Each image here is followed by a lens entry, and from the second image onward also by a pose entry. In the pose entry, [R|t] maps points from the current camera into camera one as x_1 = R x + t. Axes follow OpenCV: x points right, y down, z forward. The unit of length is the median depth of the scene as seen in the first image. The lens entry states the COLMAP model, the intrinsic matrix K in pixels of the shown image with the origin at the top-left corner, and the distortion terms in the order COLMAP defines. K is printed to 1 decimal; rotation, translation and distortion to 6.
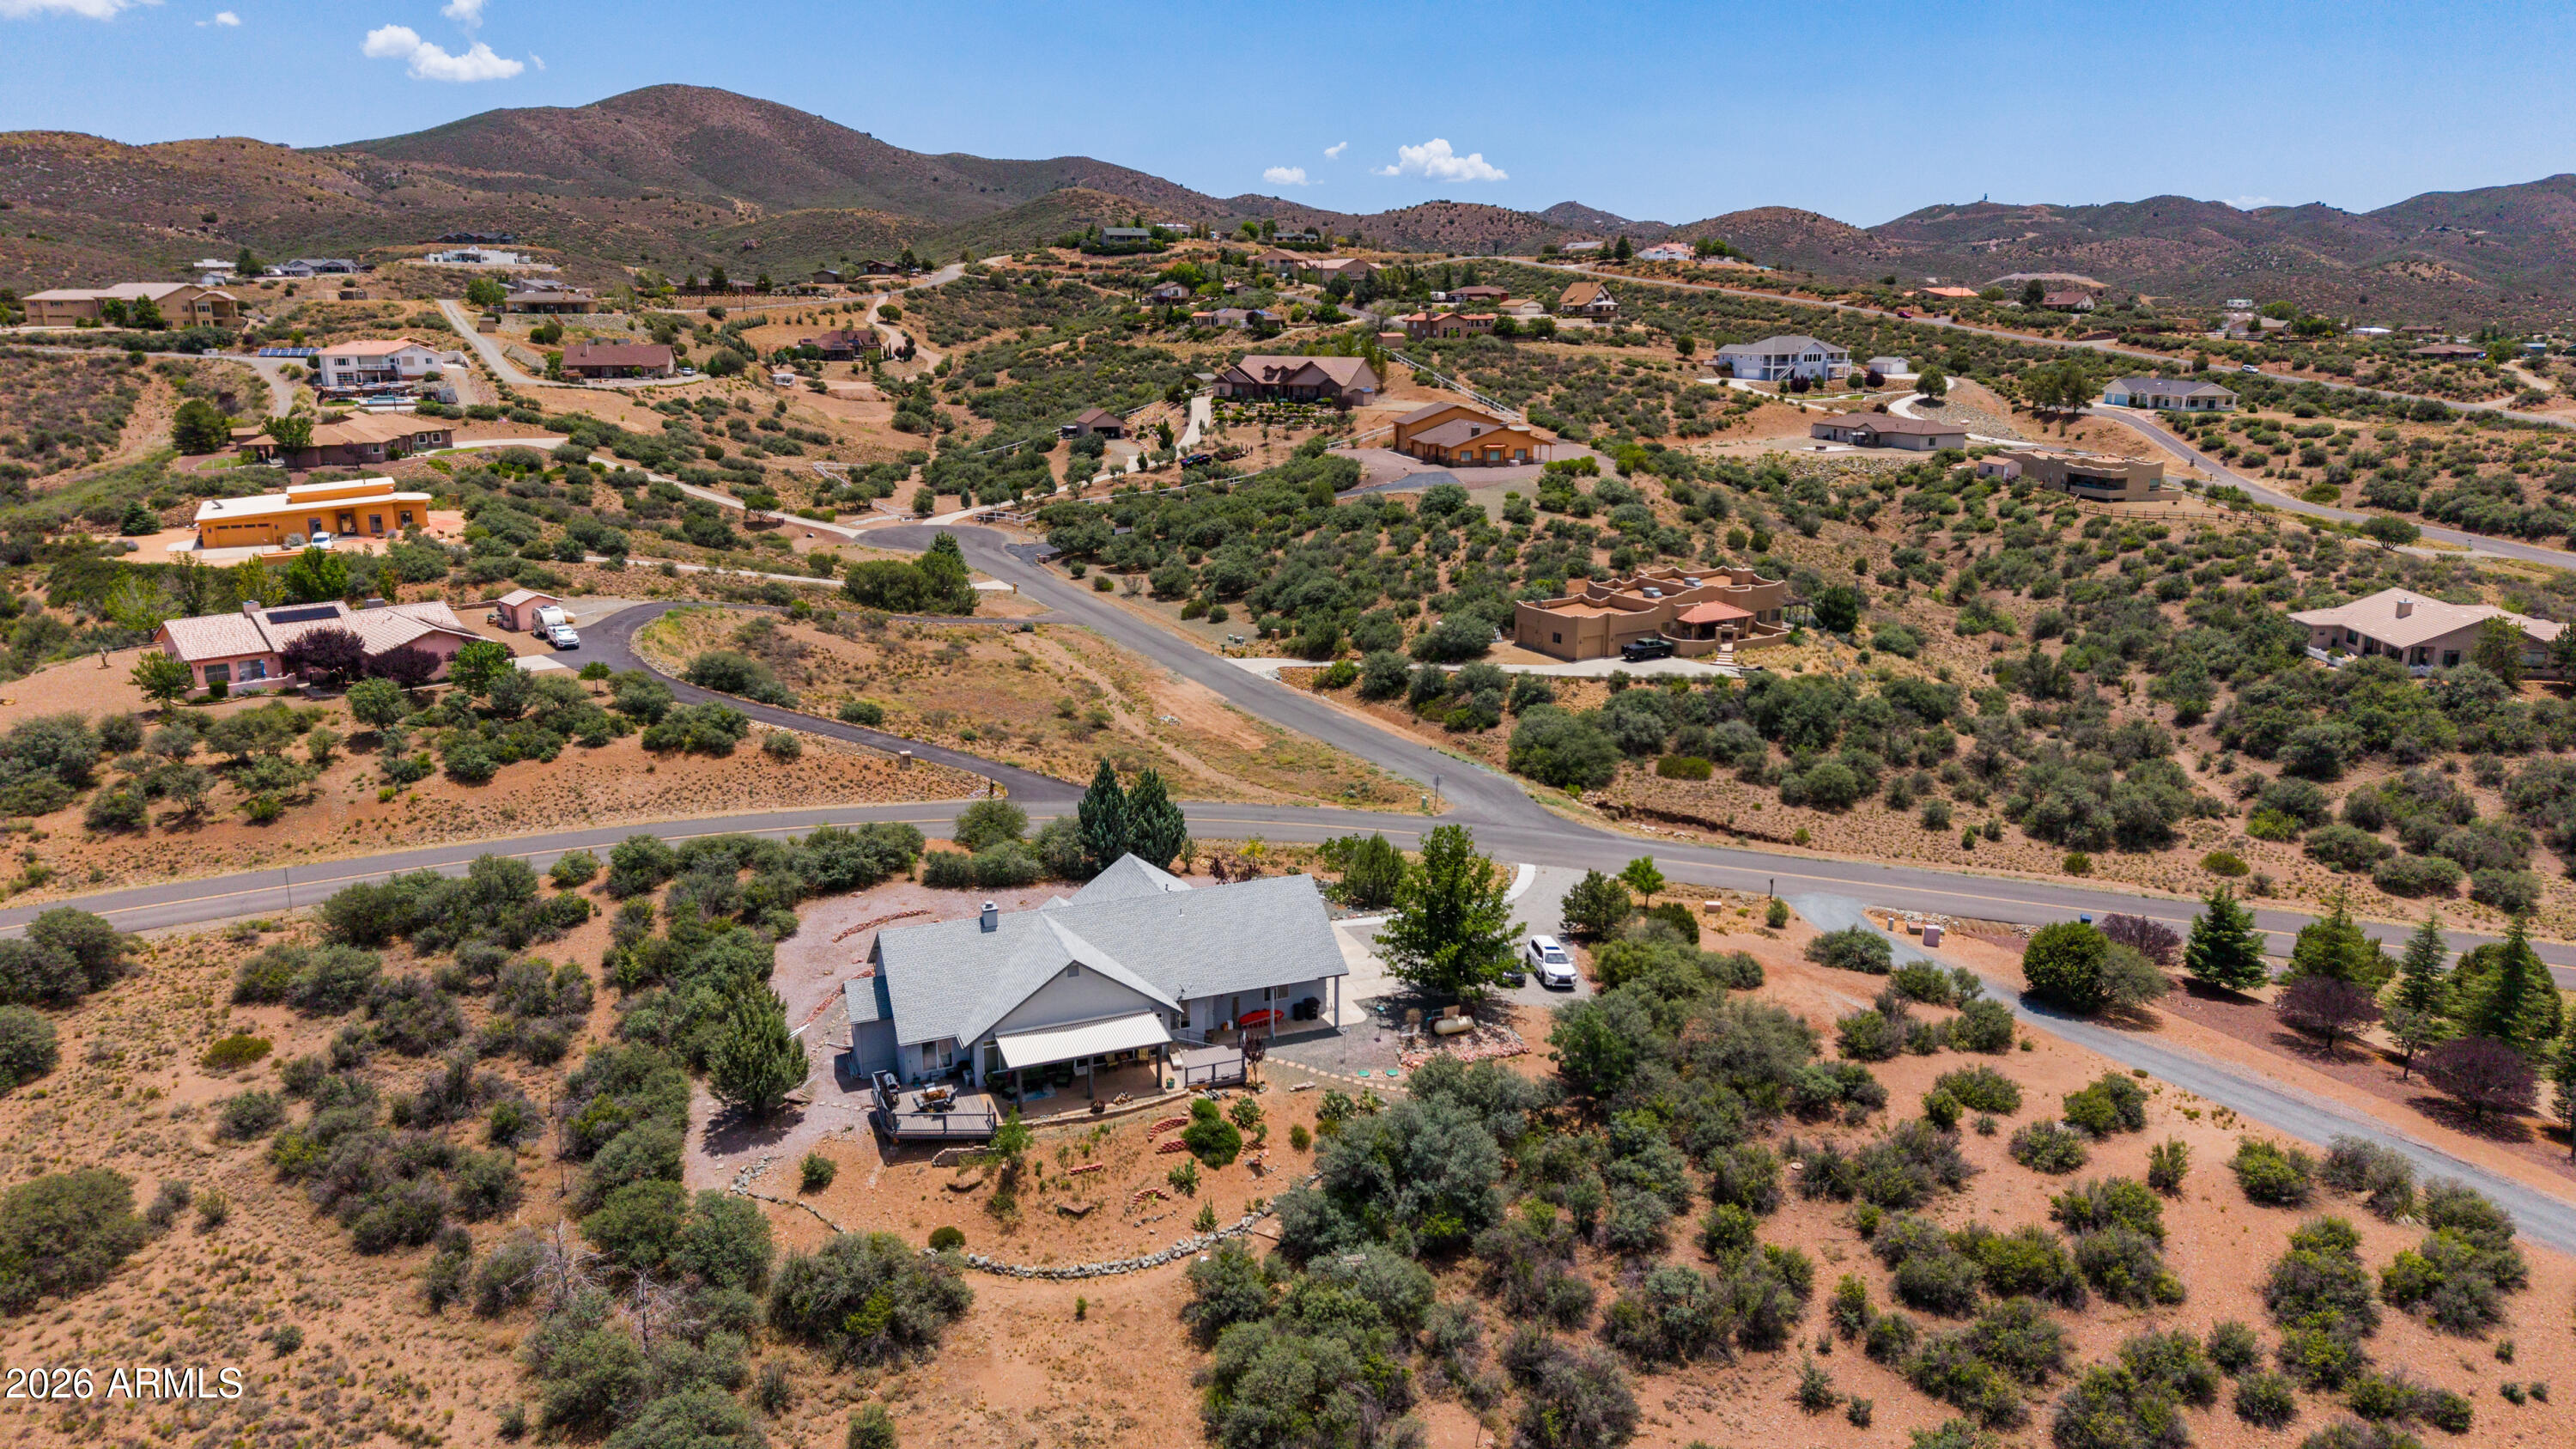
lens RADIAL K [[1718.3, 0, 1278.0], [0, 1718.3, 725.5], [0, 0, 1]] dist [0.068154, -0.058341]
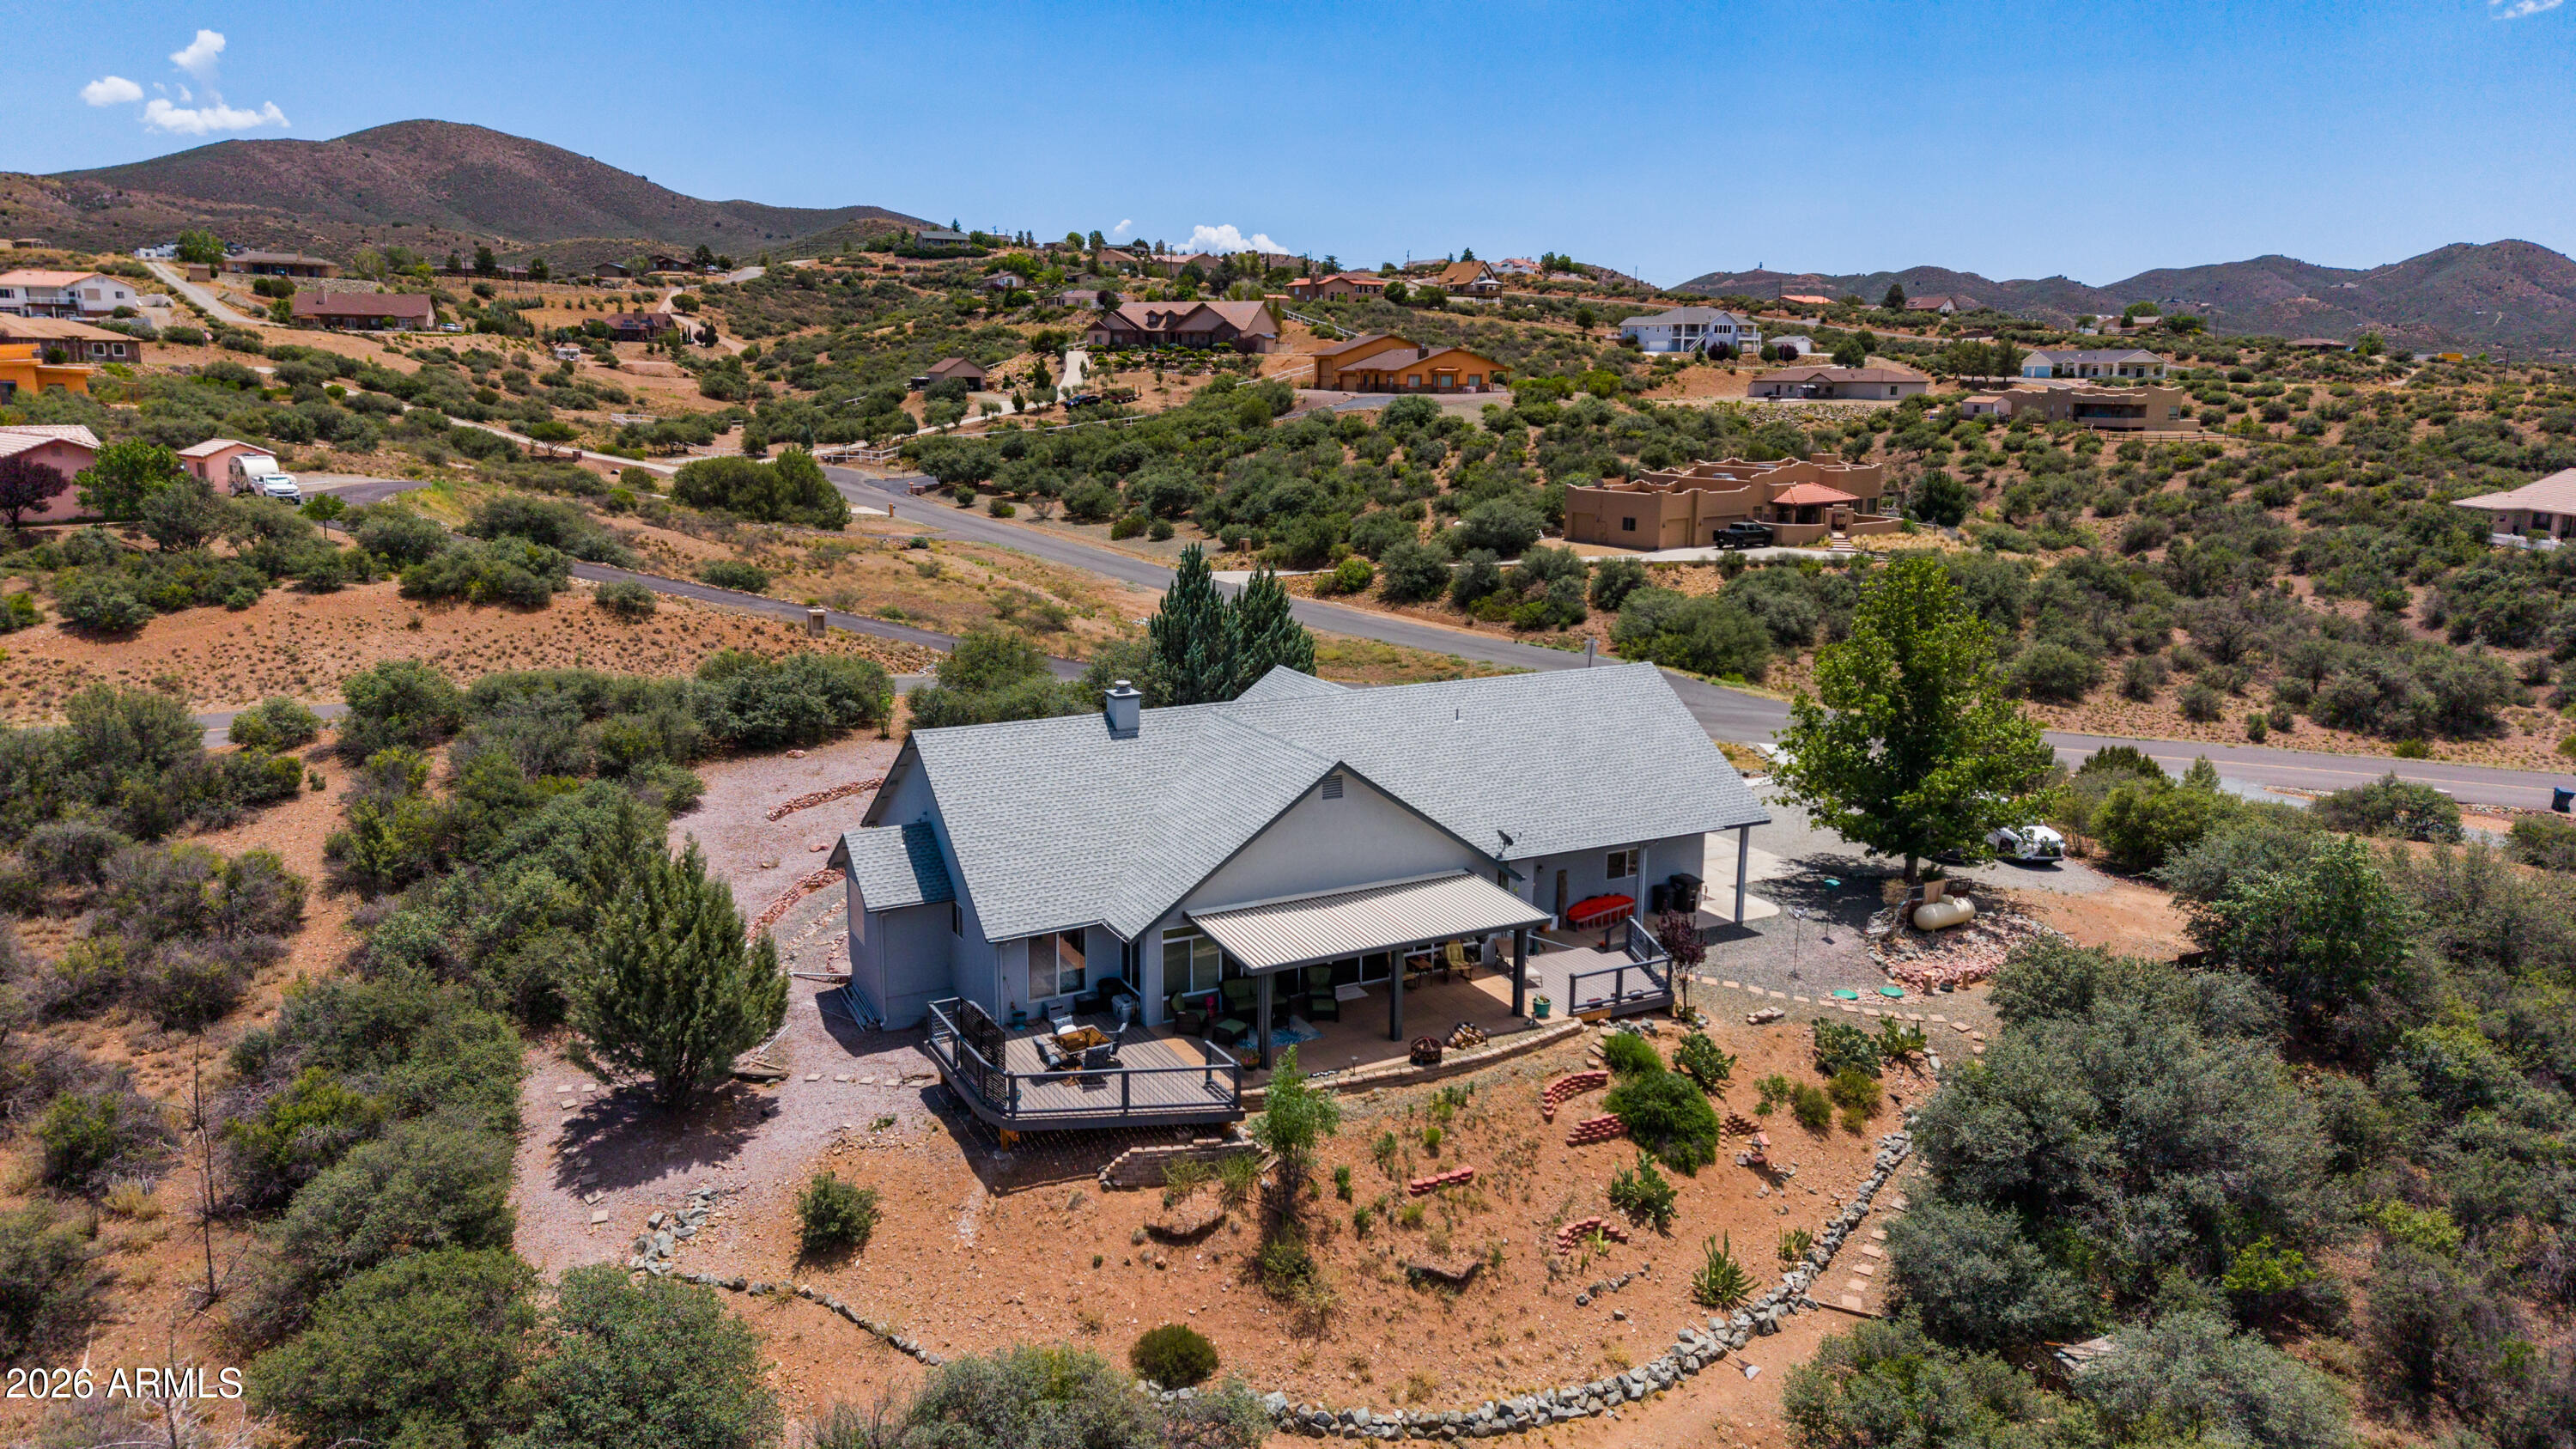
lens RADIAL K [[1721.2, 0, 1278.0], [0, 1721.2, 731.6], [0, 0, 1]] dist [0.047139, -0.030090]
pose [[0.992803, -0.017467, 0.118481, -0.123353], [0.021865, 0.999116, -0.035917, 0.092547], [-0.117749, 0.038249, 0.992307, 0.330675]]
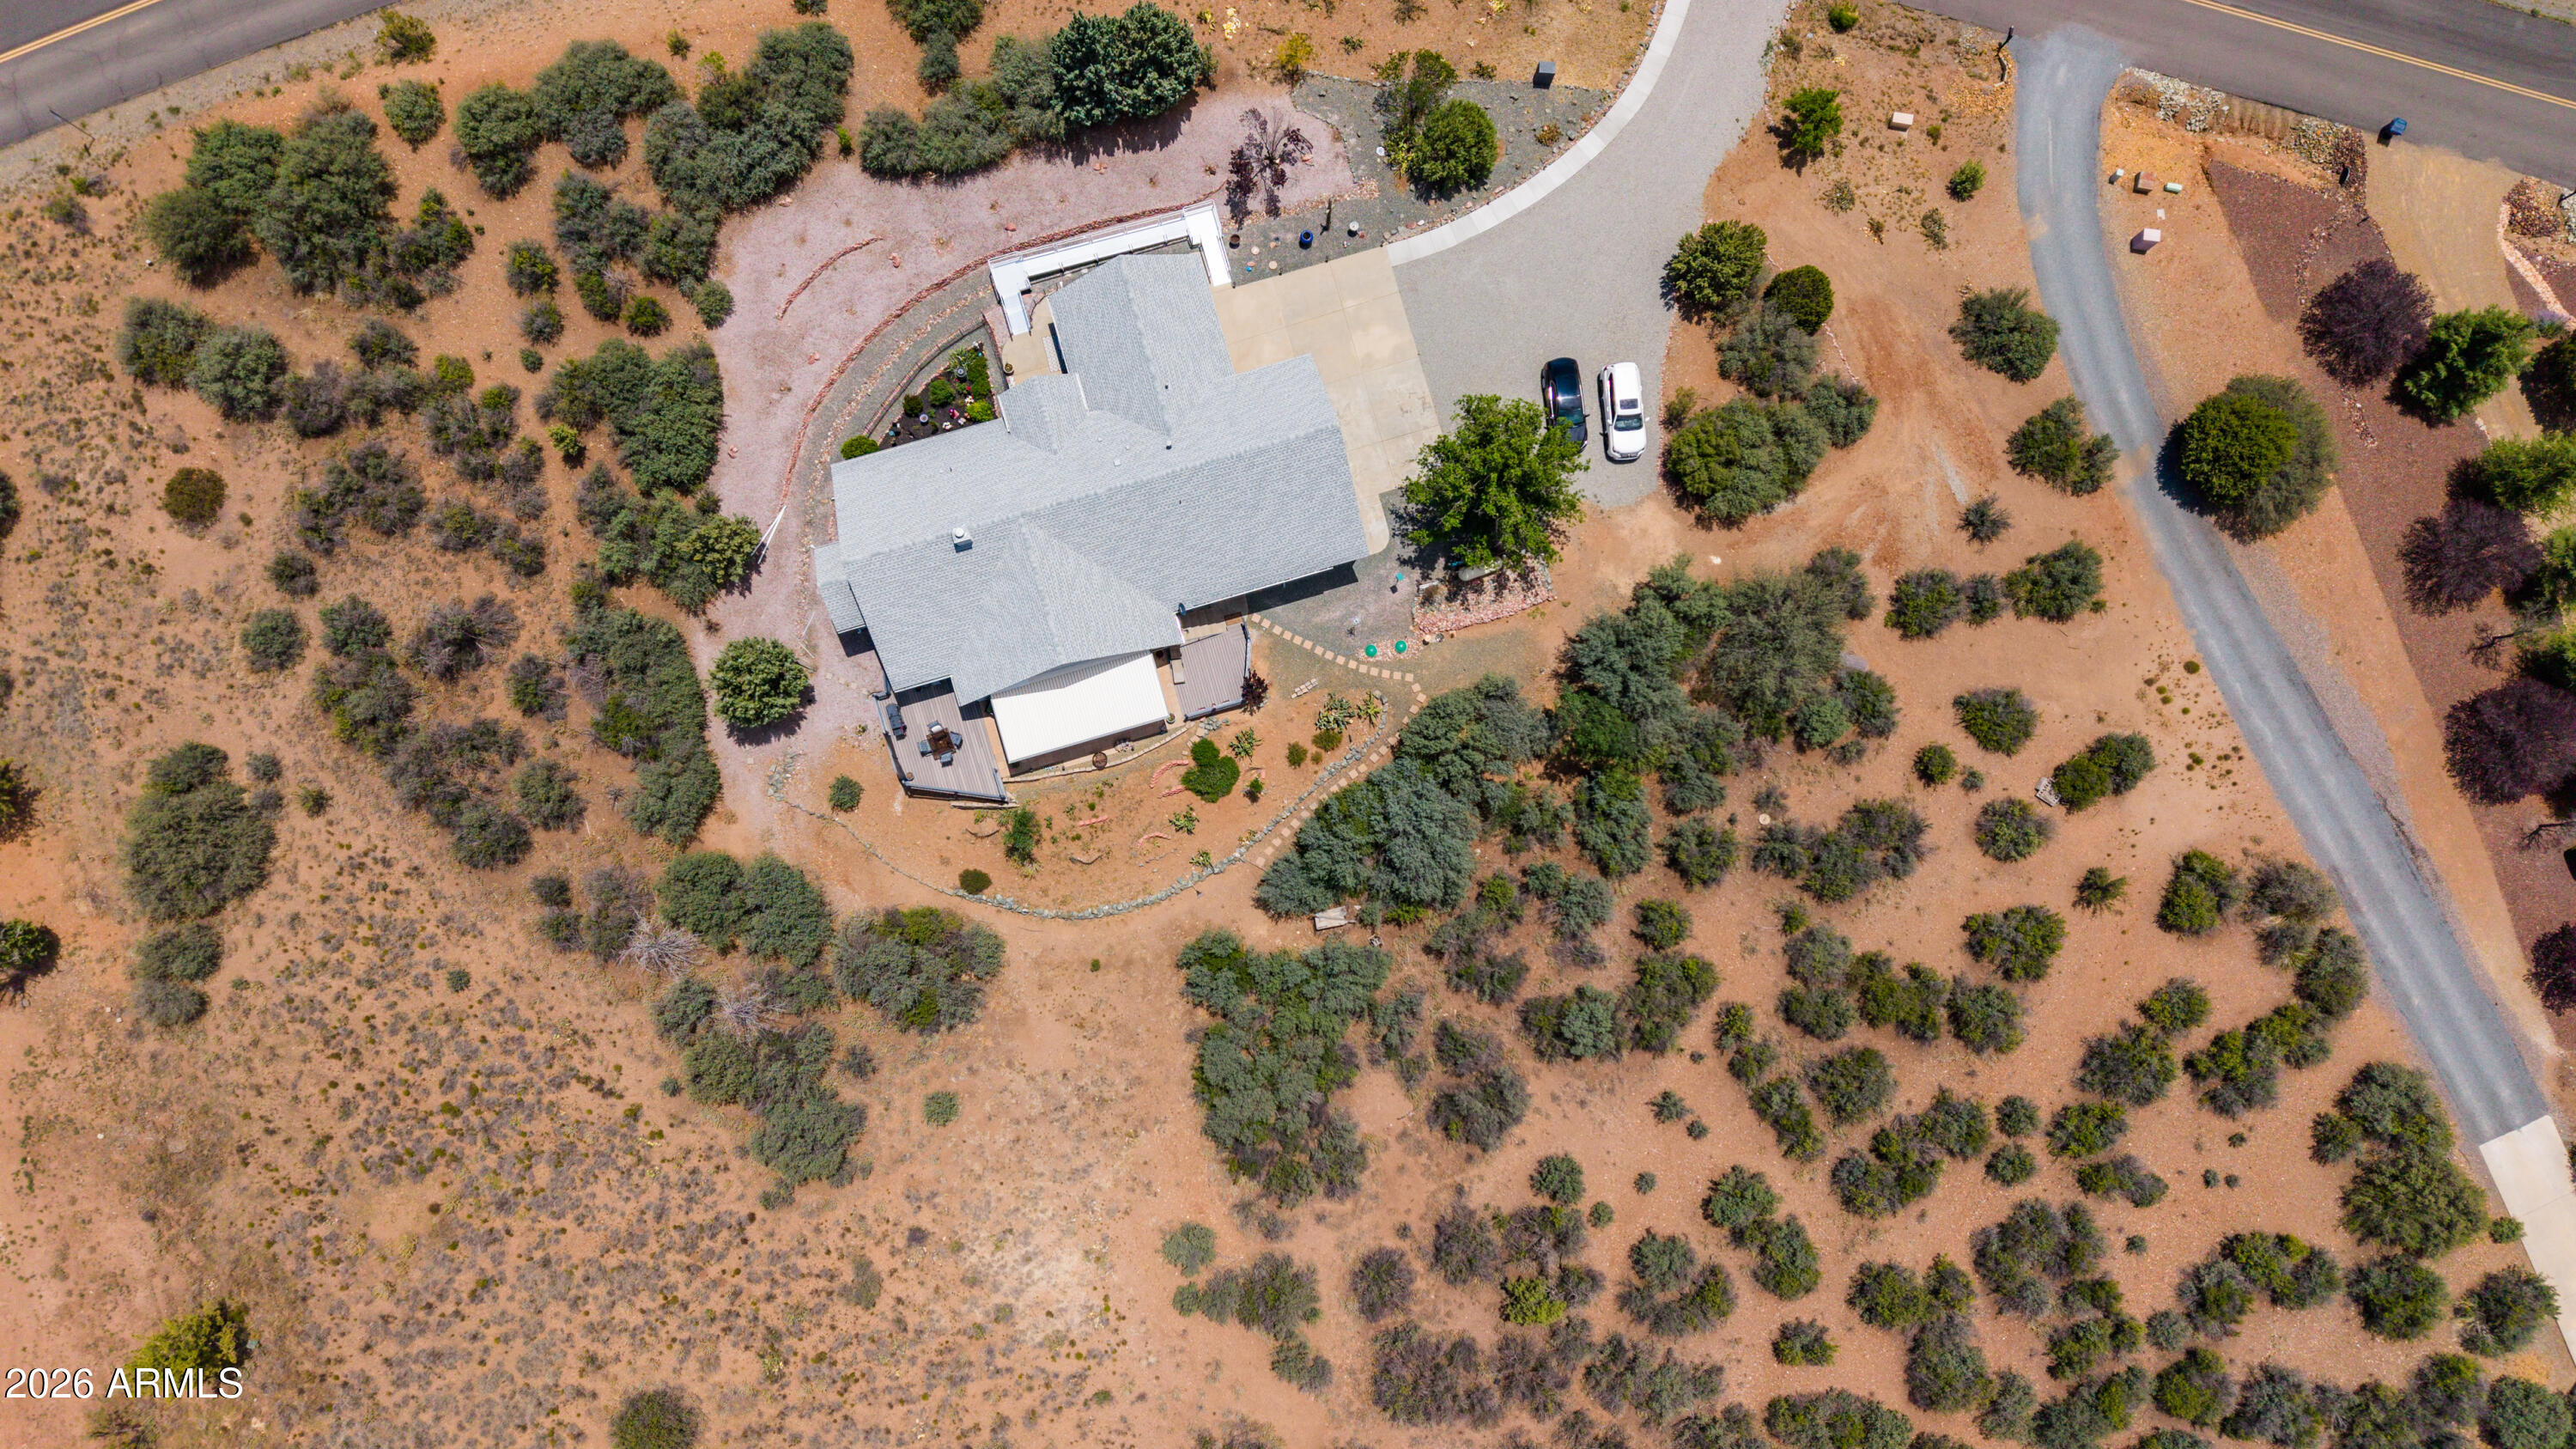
lens RADIAL K [[1718.3, 0, 1278.0], [0, 1718.3, 725.5], [0, 0, 1]] dist [0.068154, -0.058341]
pose [[0.997176, 0.074487, -0.009533, 0.006469], [-0.015947, 0.334101, 0.942402, -0.467841], [0.073382, -0.939589, 0.334345, 0.422552]]
